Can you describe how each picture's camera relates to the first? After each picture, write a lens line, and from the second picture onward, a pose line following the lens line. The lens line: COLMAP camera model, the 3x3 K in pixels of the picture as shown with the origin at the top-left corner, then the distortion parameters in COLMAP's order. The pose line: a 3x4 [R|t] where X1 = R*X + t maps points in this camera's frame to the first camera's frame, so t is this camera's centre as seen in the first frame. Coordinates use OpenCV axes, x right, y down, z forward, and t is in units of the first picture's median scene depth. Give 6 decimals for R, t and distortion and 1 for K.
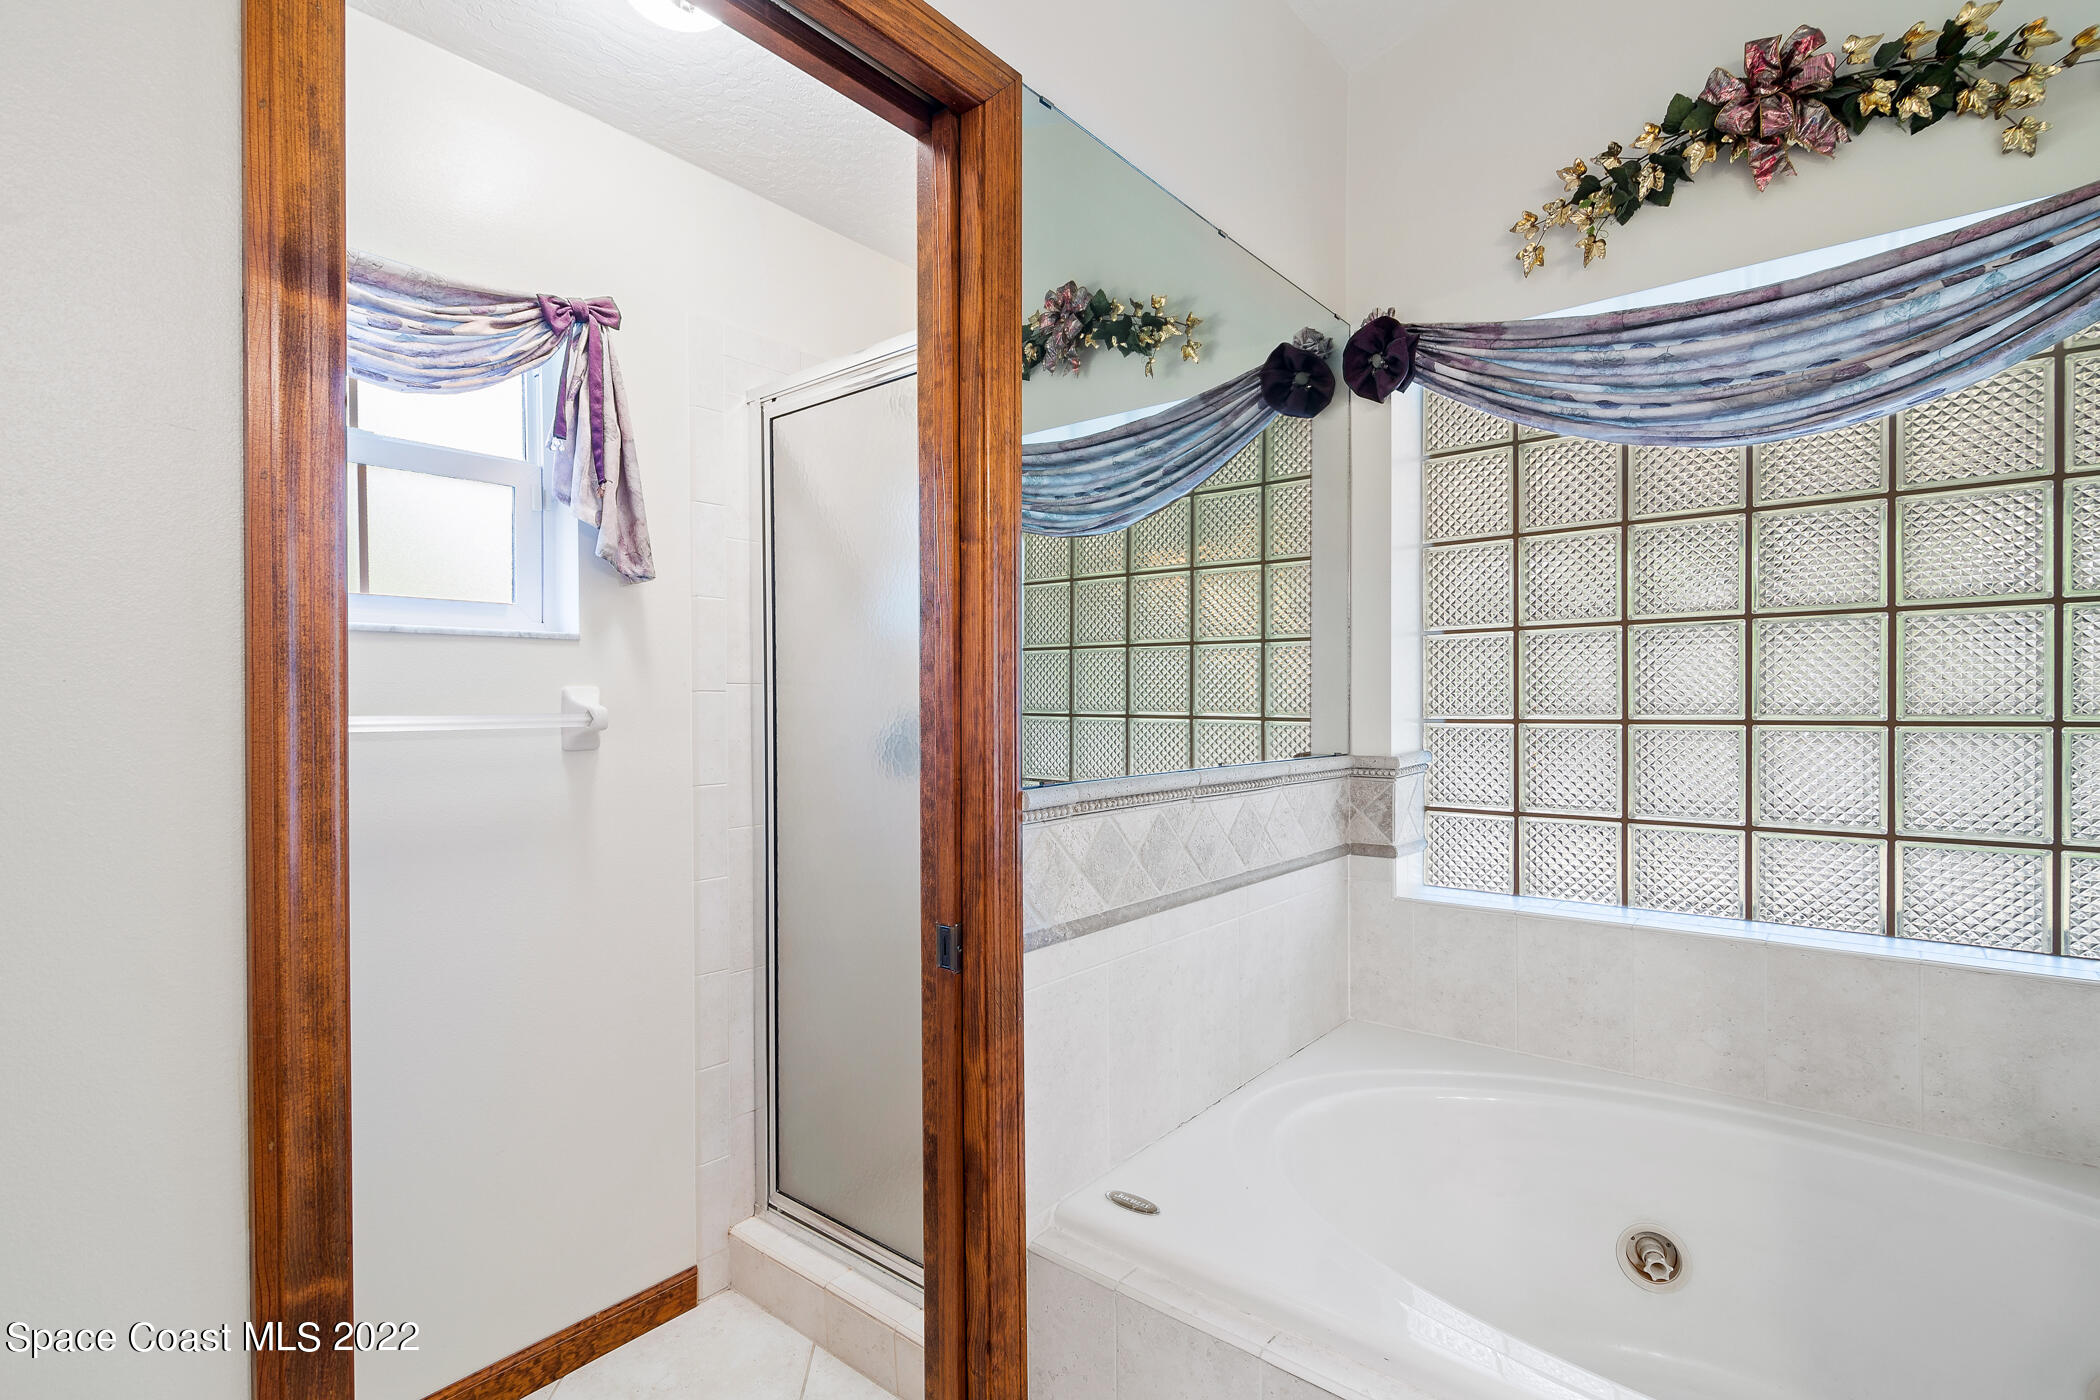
lens RADIAL K [[984.0, 0, 1047.9], [0, 984.0, 707.0], [0, 0, 1]] dist [-0.000343, -0.000159]
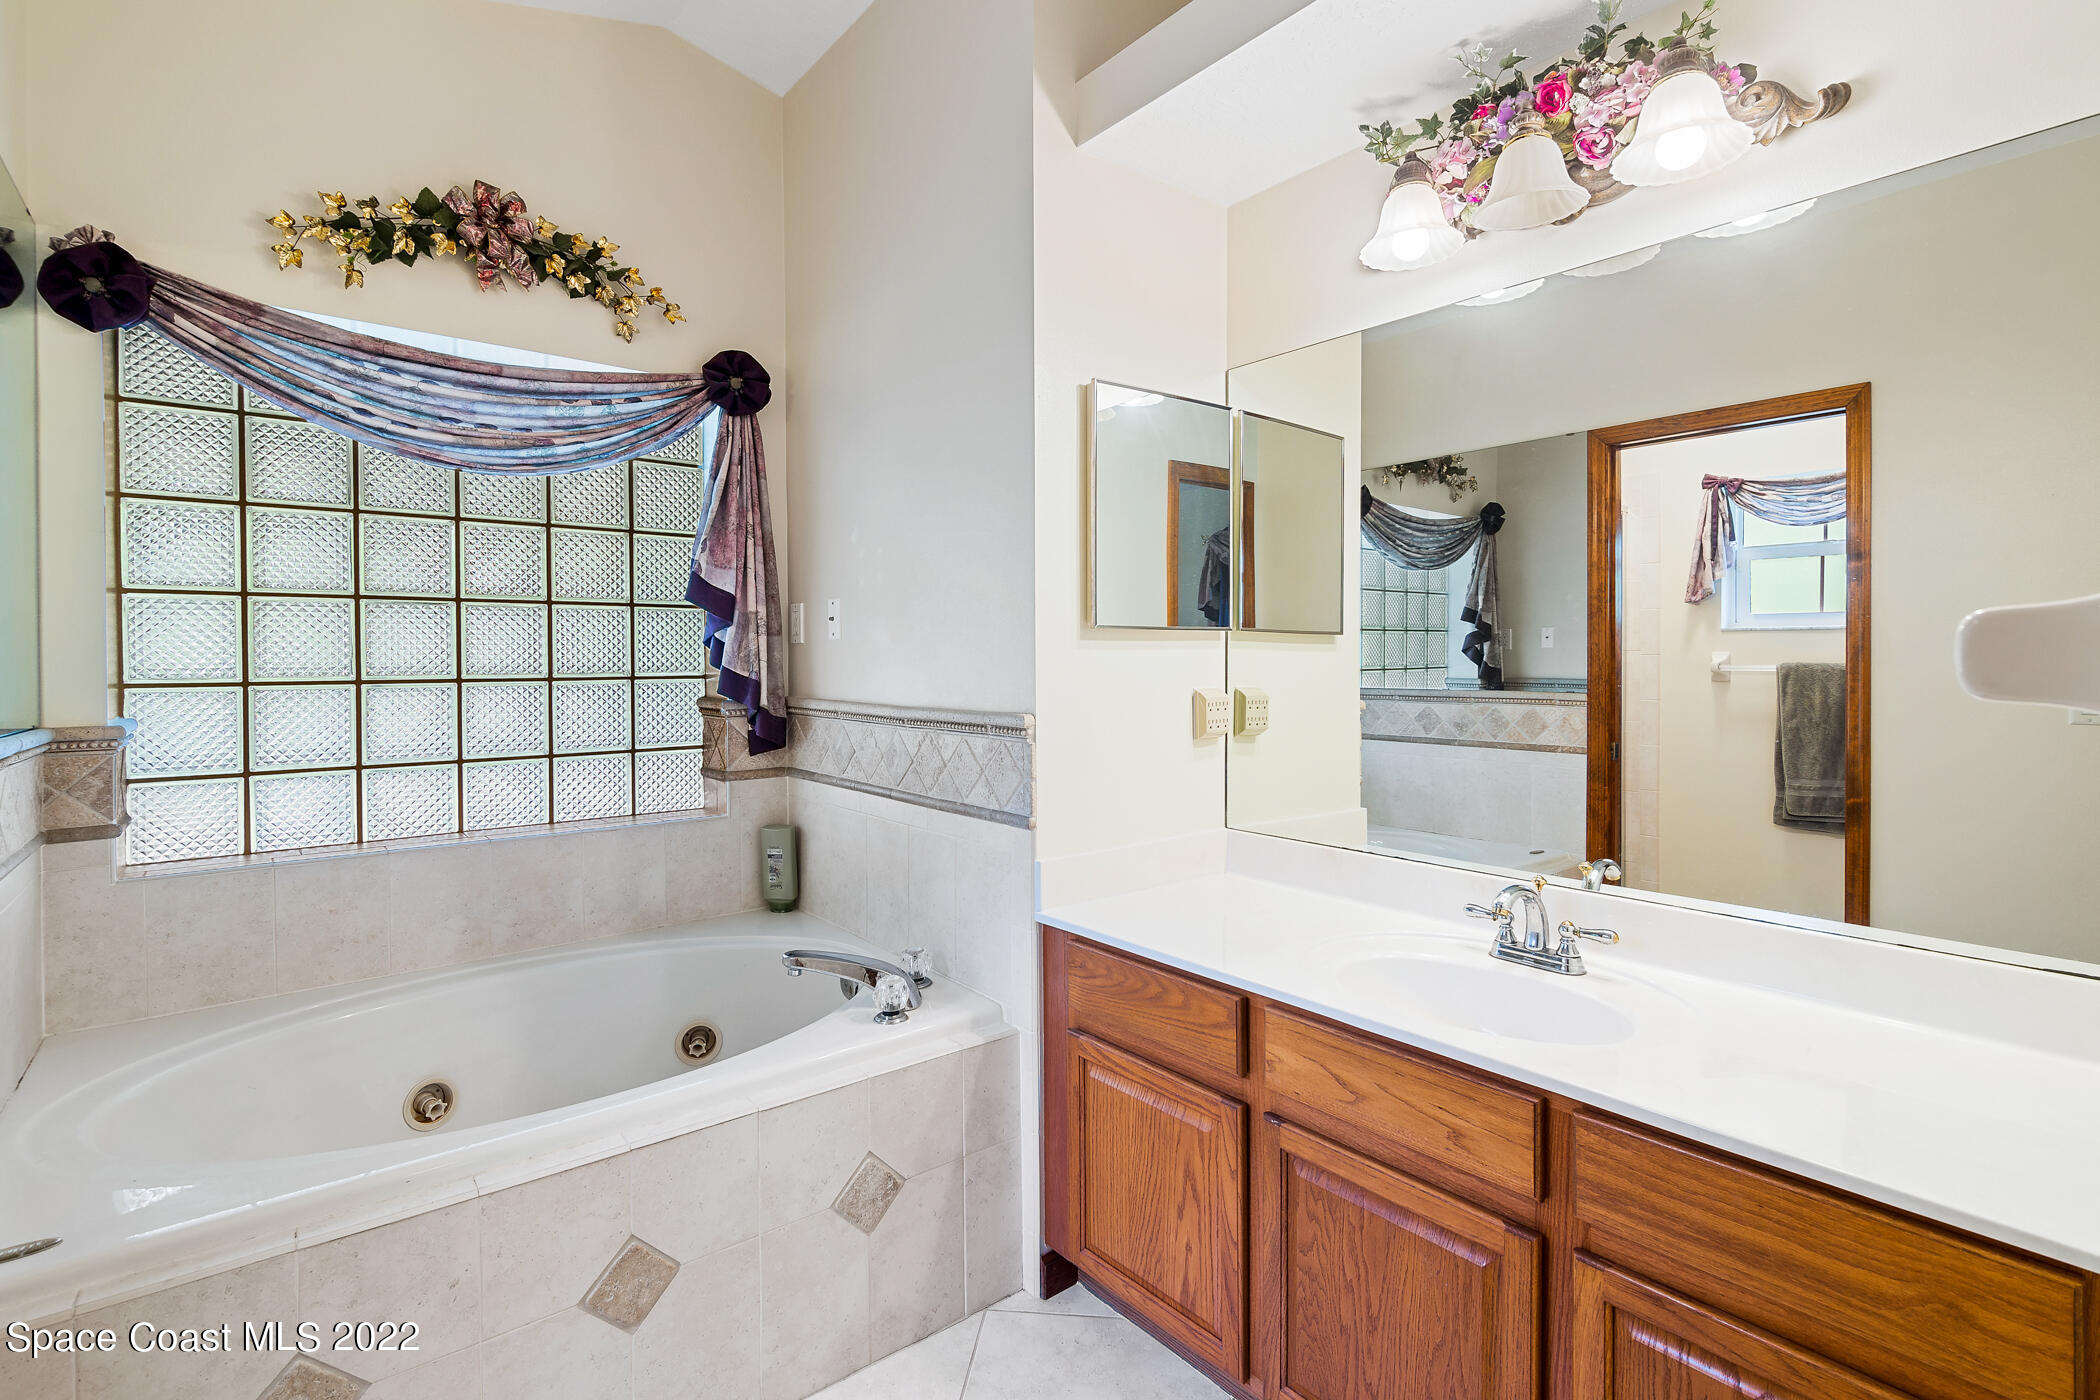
lens RADIAL K [[984.0, 0, 1048.2], [0, 984.0, 686.1], [0, 0, 1]] dist [-0.000343, -0.000159]
pose [[0.195177, -0.015046, 0.980653, -0.446917], [0.015258, 0.999808, 0.012303, 0.018998], [-0.980649, 0.012562, 0.195369, -0.030268]]
